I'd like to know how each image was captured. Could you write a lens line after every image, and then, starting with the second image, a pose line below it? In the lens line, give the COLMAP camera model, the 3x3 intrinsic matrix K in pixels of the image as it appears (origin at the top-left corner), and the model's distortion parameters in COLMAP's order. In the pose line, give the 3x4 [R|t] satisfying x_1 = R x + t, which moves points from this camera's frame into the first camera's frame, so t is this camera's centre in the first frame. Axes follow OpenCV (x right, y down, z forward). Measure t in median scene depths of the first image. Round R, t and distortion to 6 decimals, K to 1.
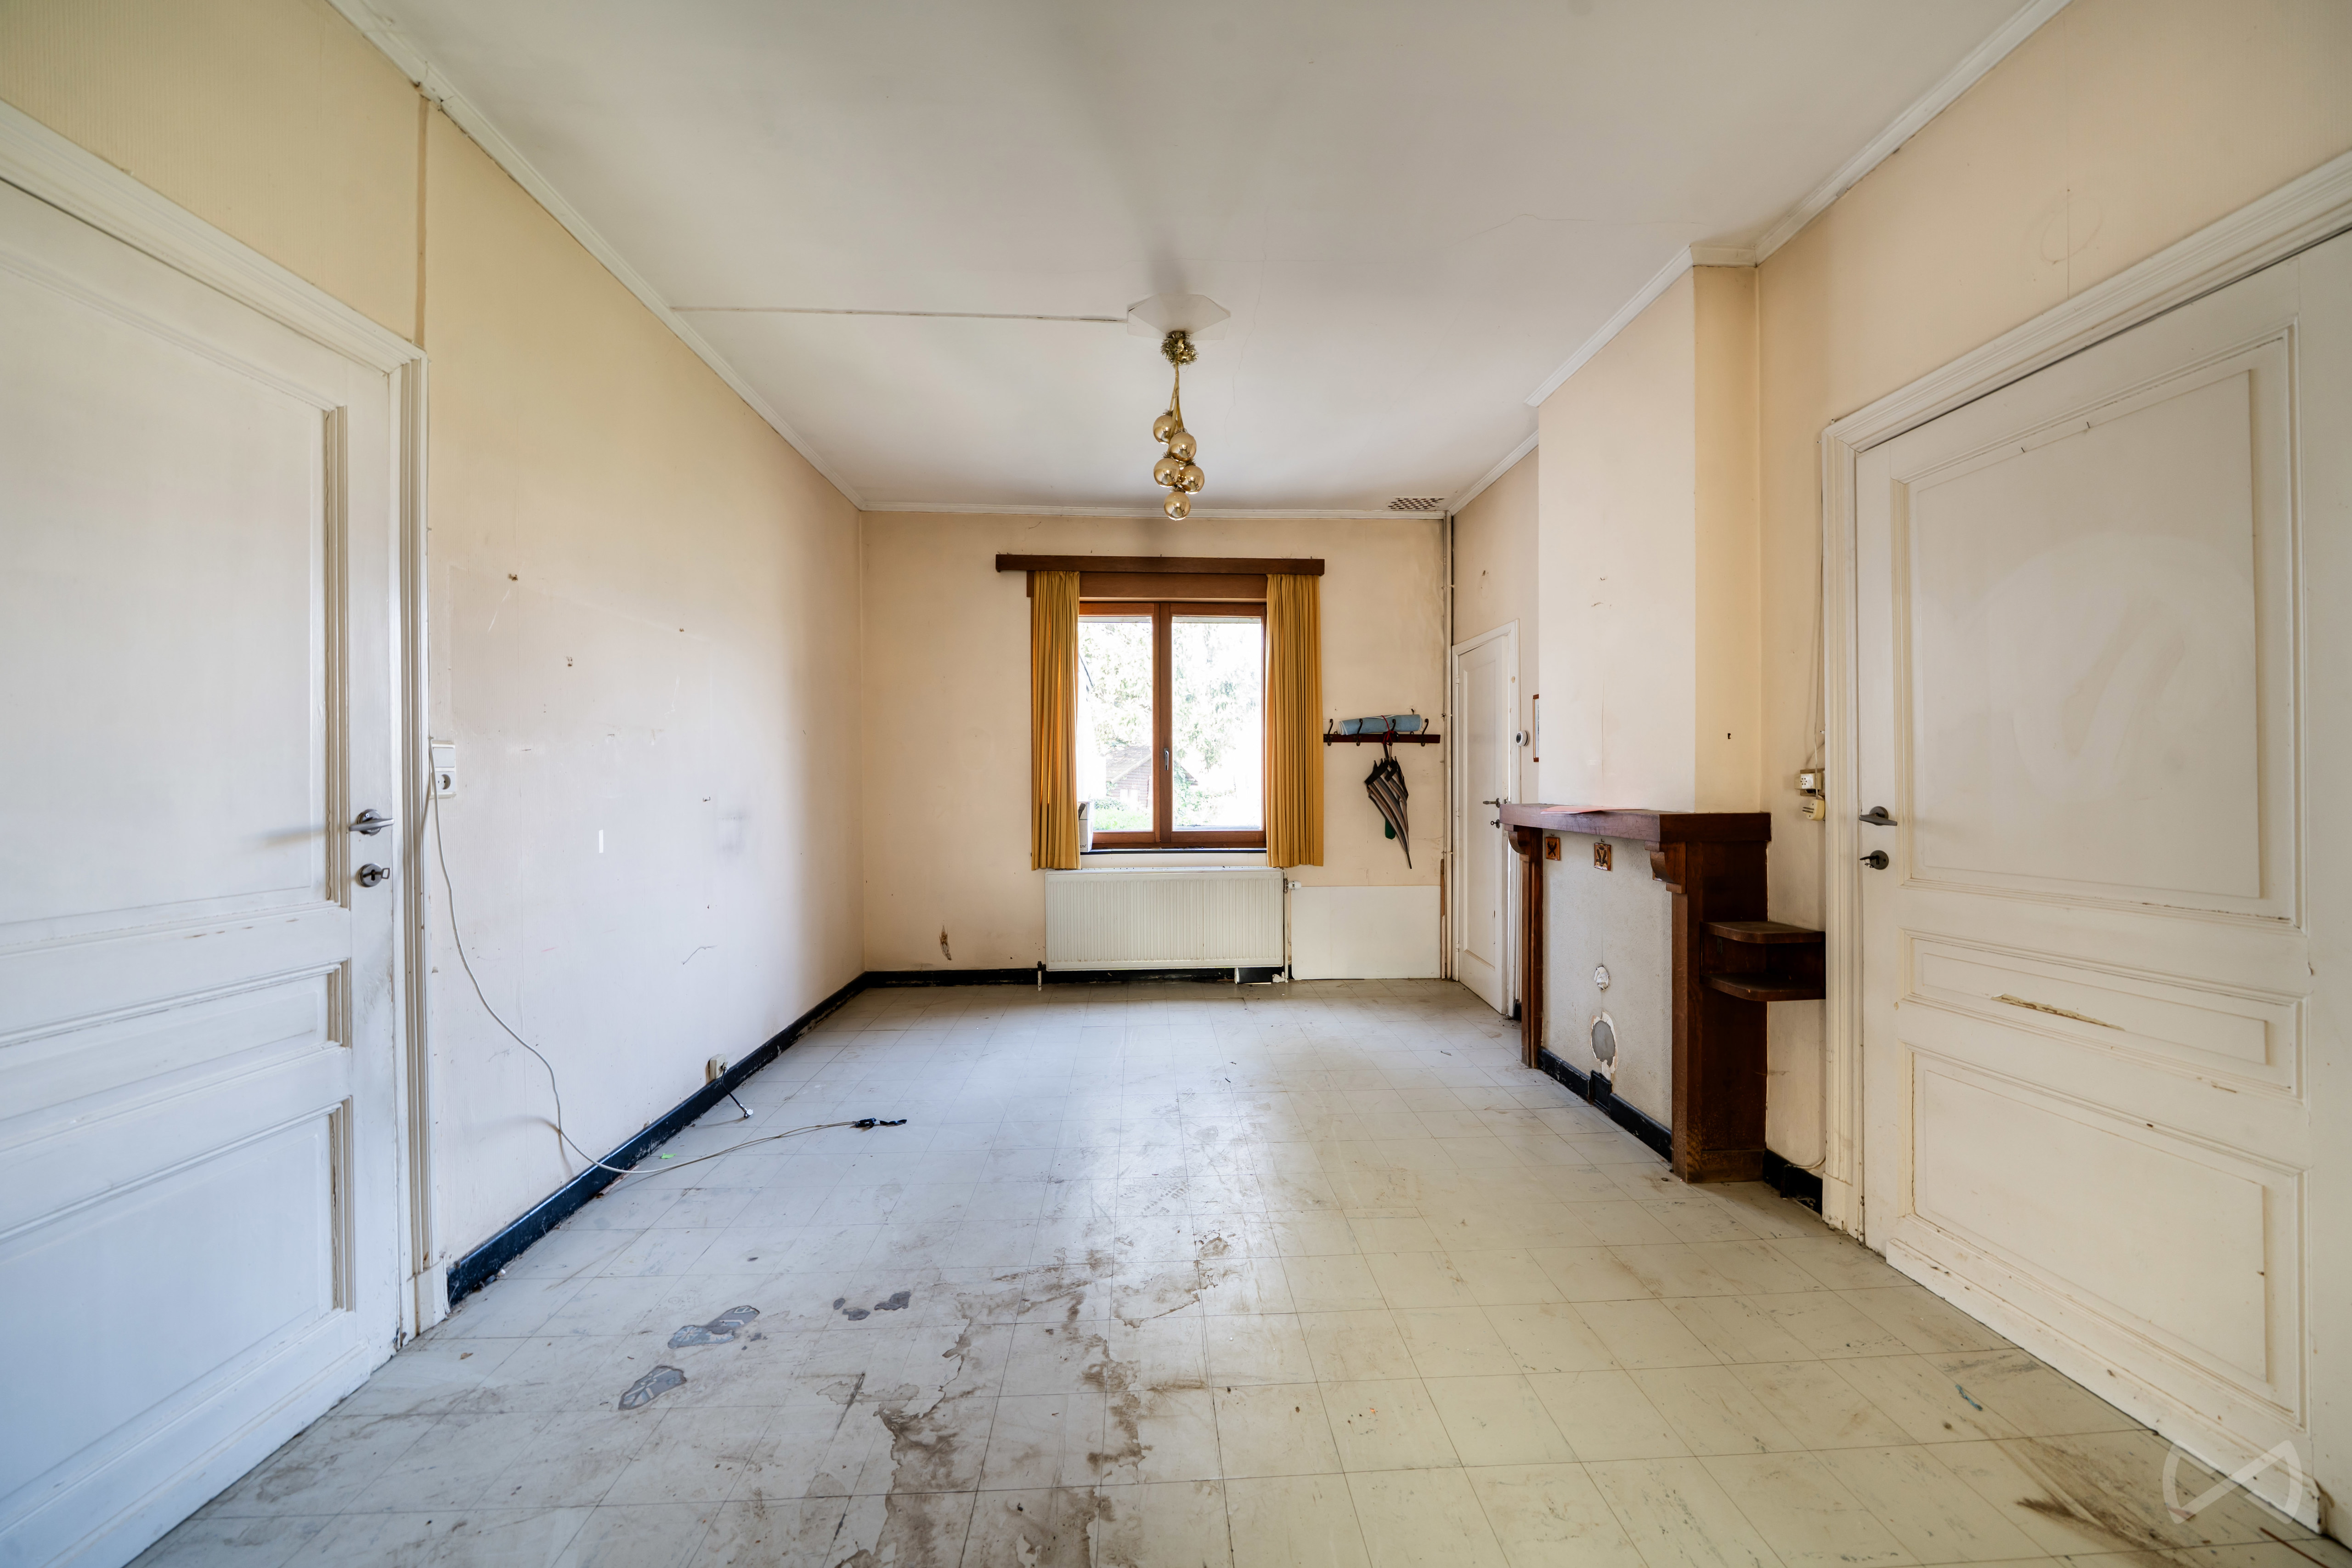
lens RADIAL K [[789.2, 0, 1168.9], [0, 789.2, 788.2], [0, 0, 1]] dist [-0.004657, -0.000432]
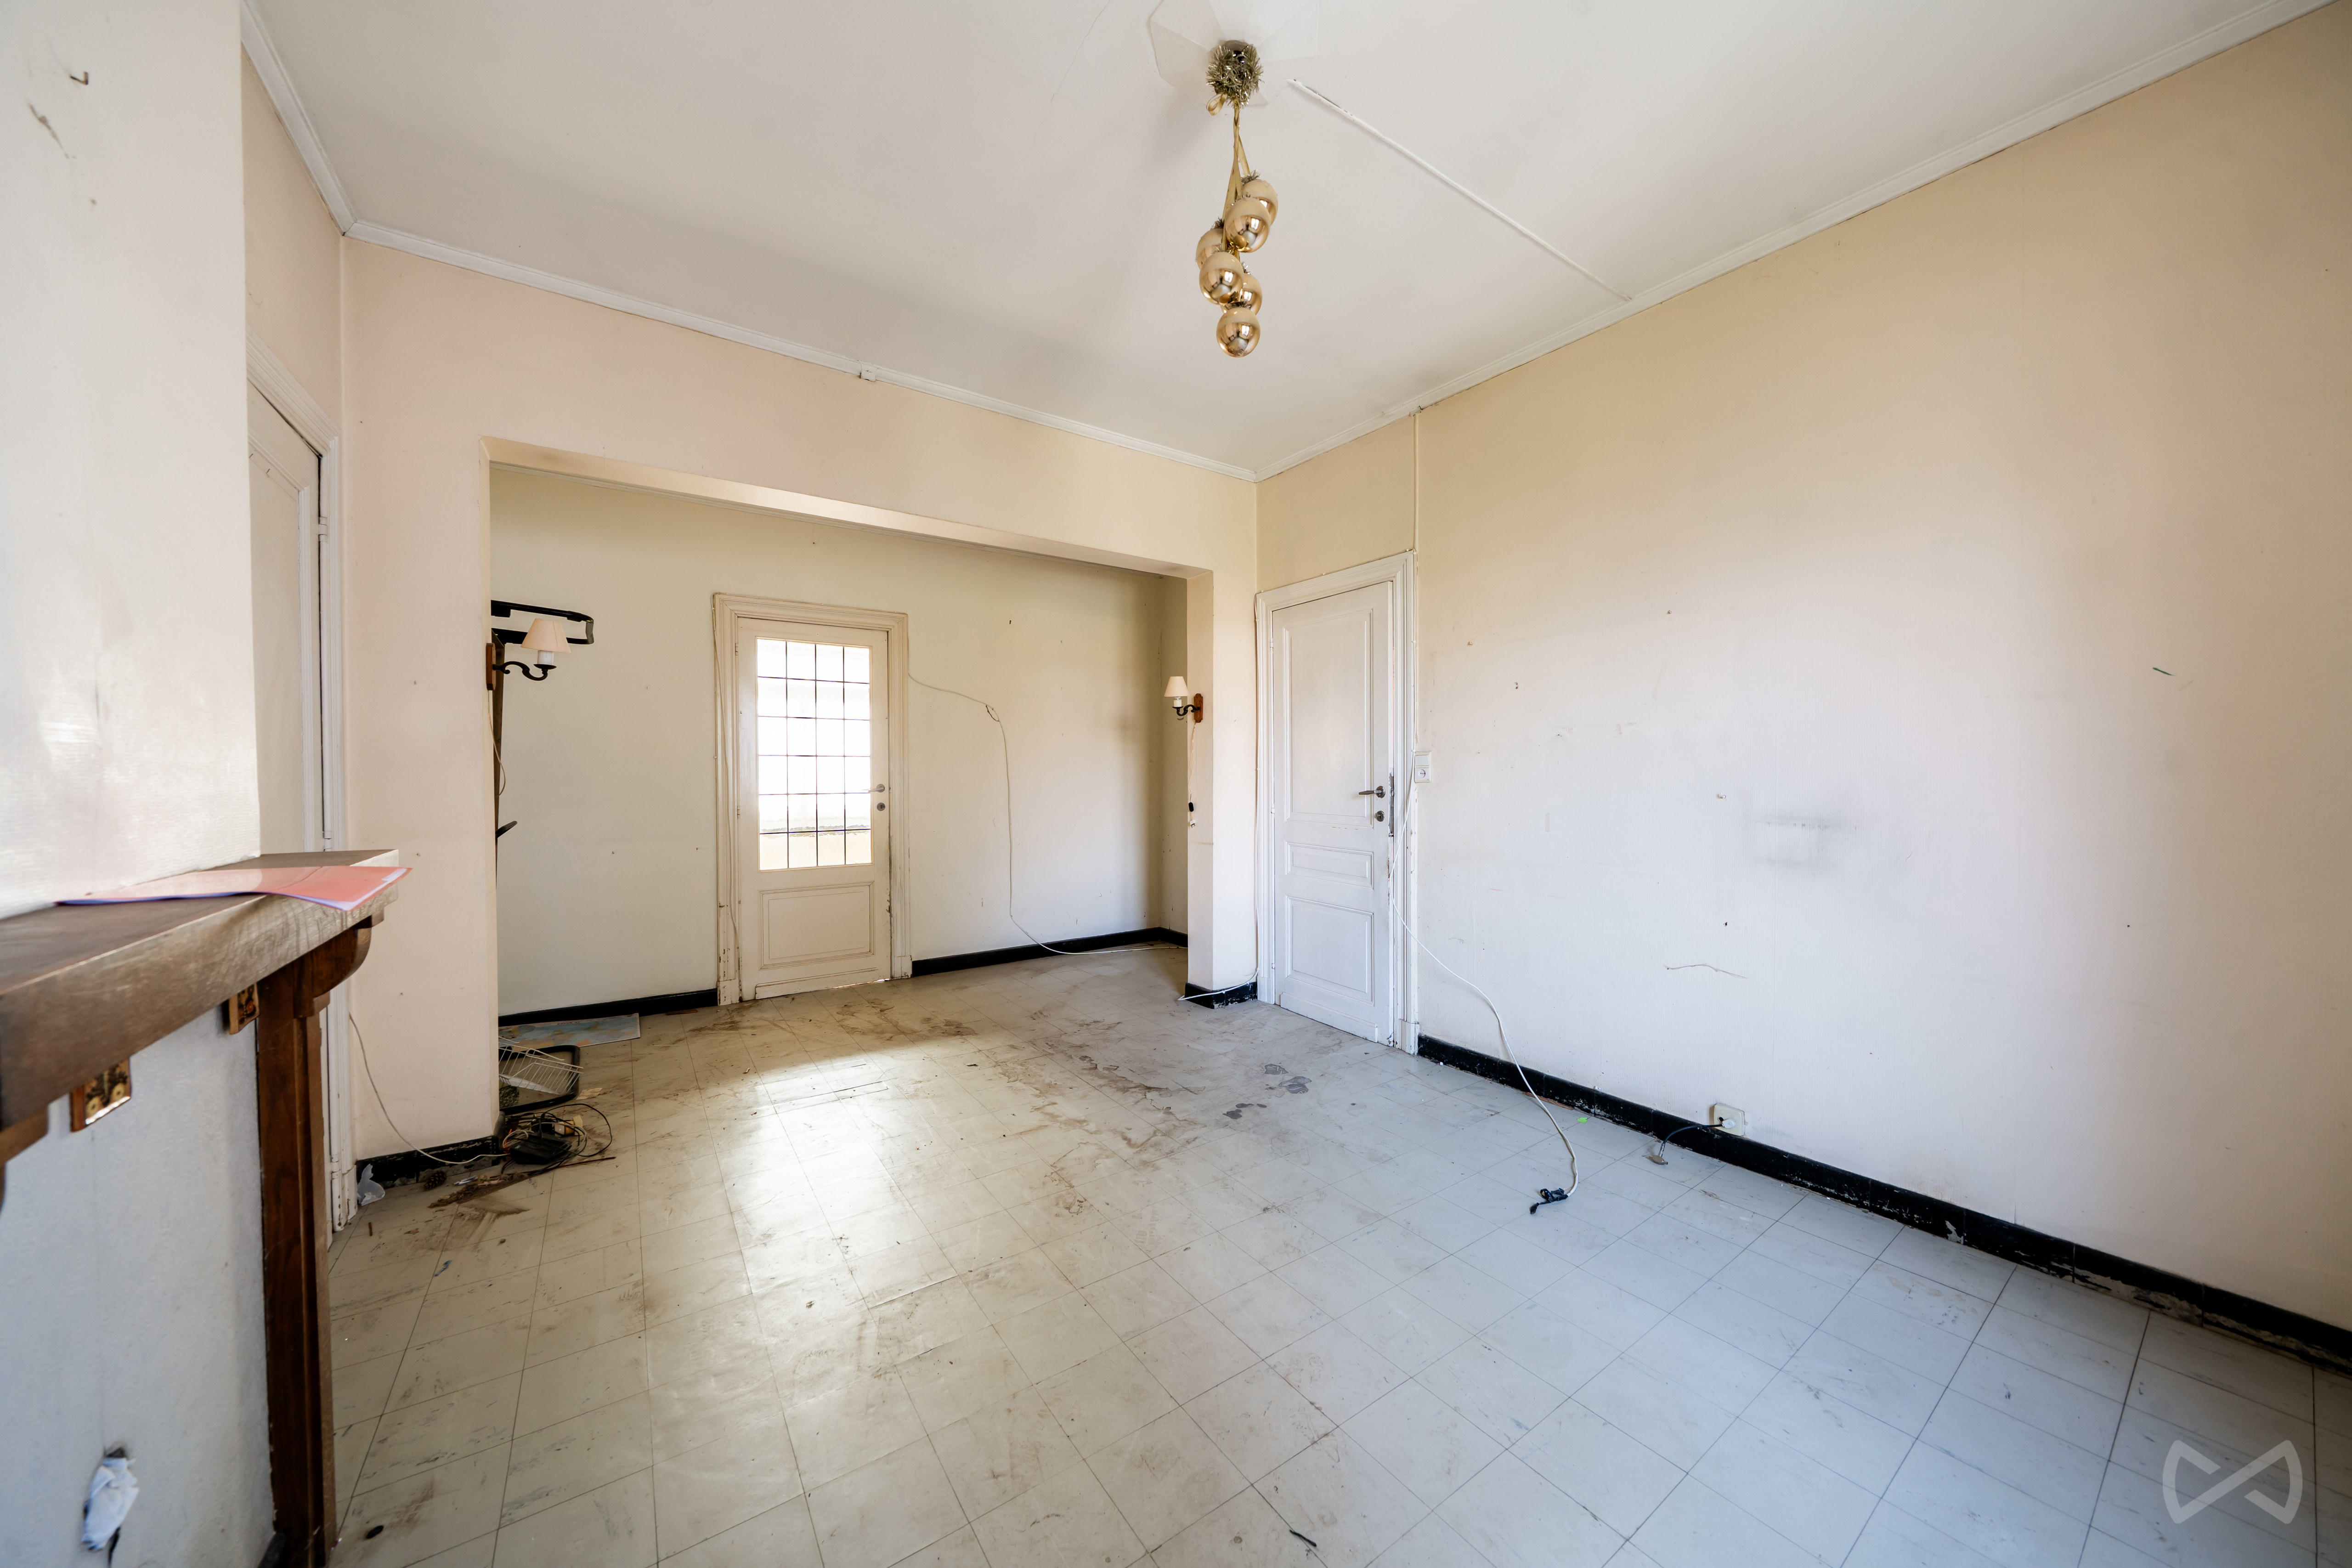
lens RADIAL K [[789.2, 0, 1168.9], [0, 789.2, 788.2], [0, 0, 1]] dist [-0.004657, -0.000432]
pose [[-0.840046, 0.018647, -0.542195, 0.631864], [-0.001154, 0.999345, 0.036156, -0.041338], [0.542514, 0.030999, -0.839474, 2.395807]]
